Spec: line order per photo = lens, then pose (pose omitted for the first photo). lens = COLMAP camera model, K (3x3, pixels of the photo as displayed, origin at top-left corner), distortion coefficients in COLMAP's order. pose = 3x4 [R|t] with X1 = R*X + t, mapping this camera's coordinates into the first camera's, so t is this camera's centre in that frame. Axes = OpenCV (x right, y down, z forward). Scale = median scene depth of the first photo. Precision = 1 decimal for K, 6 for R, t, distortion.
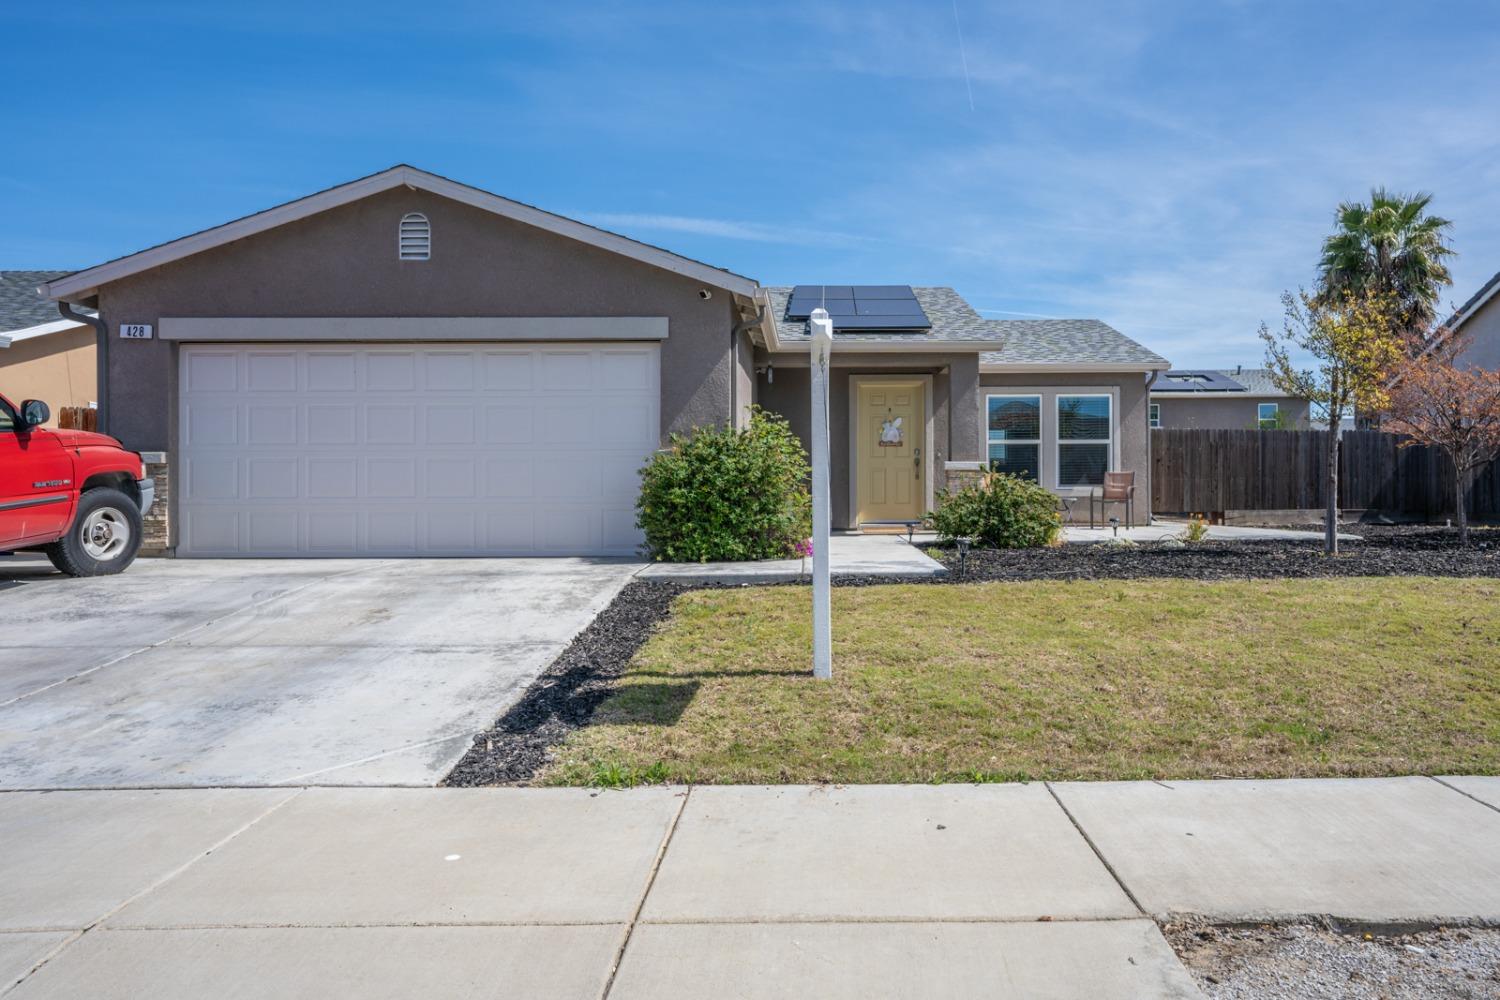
lens RADIAL K [[1016.3, 0, 750.0], [0, 1016.3, 500.0], [0, 0, 1]] dist [0.008316, 0.004087]
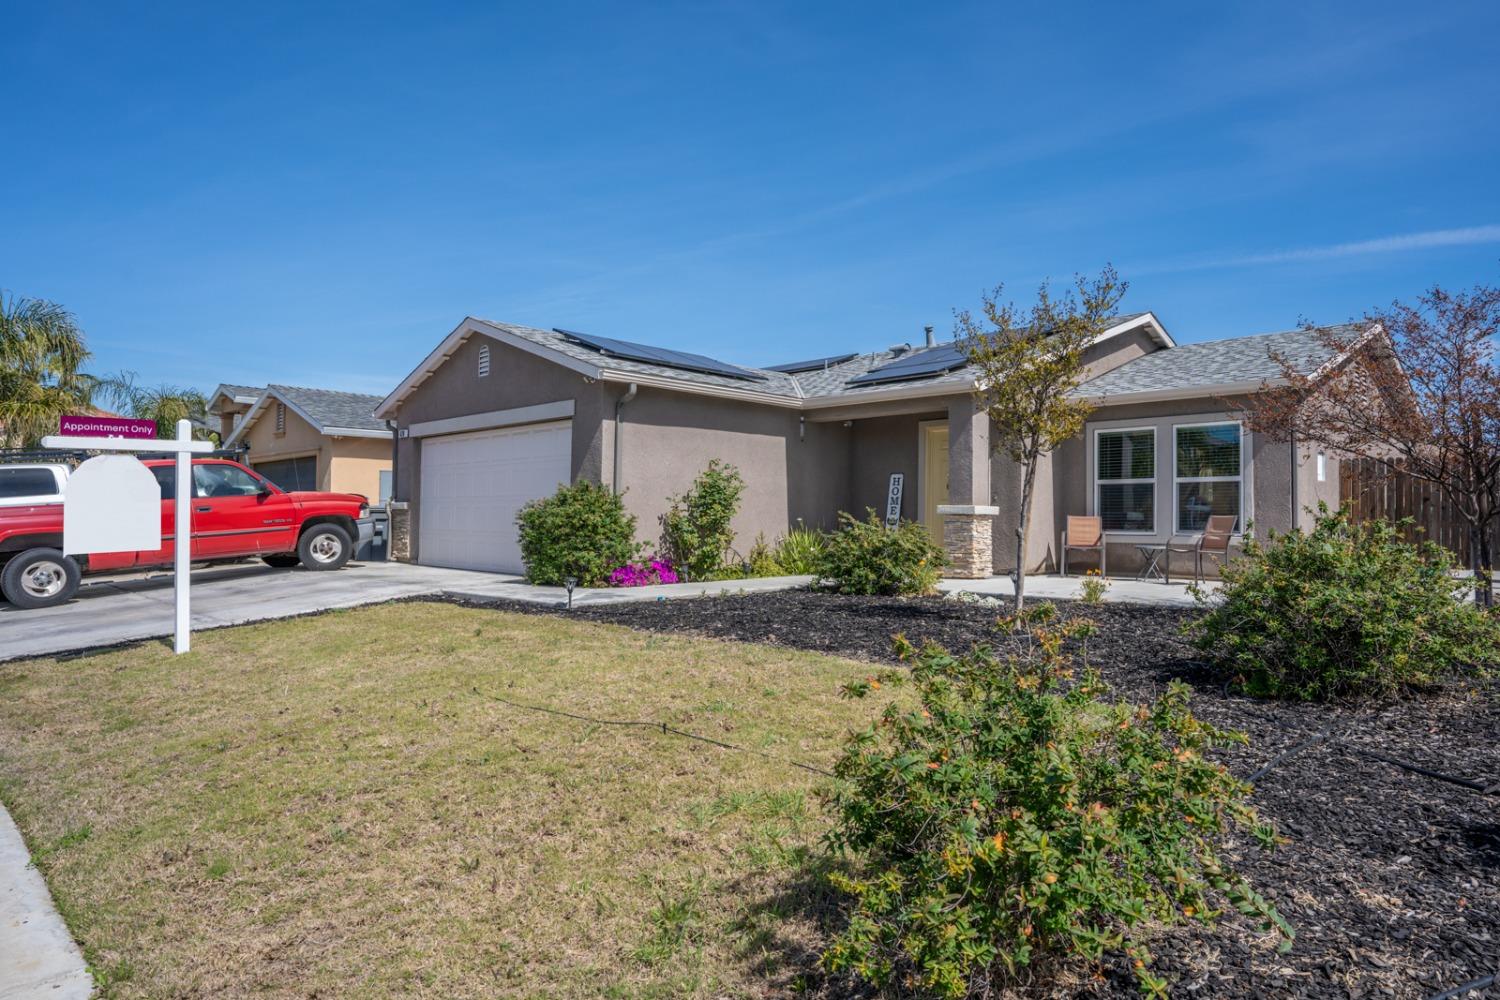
lens RADIAL K [[910.1, 0, 750.0], [0, 910.1, 500.0], [0, 0, 1]] dist [-0.000793, 0.048621]
pose [[0.701455, -0.006333, -0.712686, 0.595889], [-0.019420, 0.999419, -0.027995, -0.012358], [0.712449, 0.033477, 0.700924, 0.212148]]
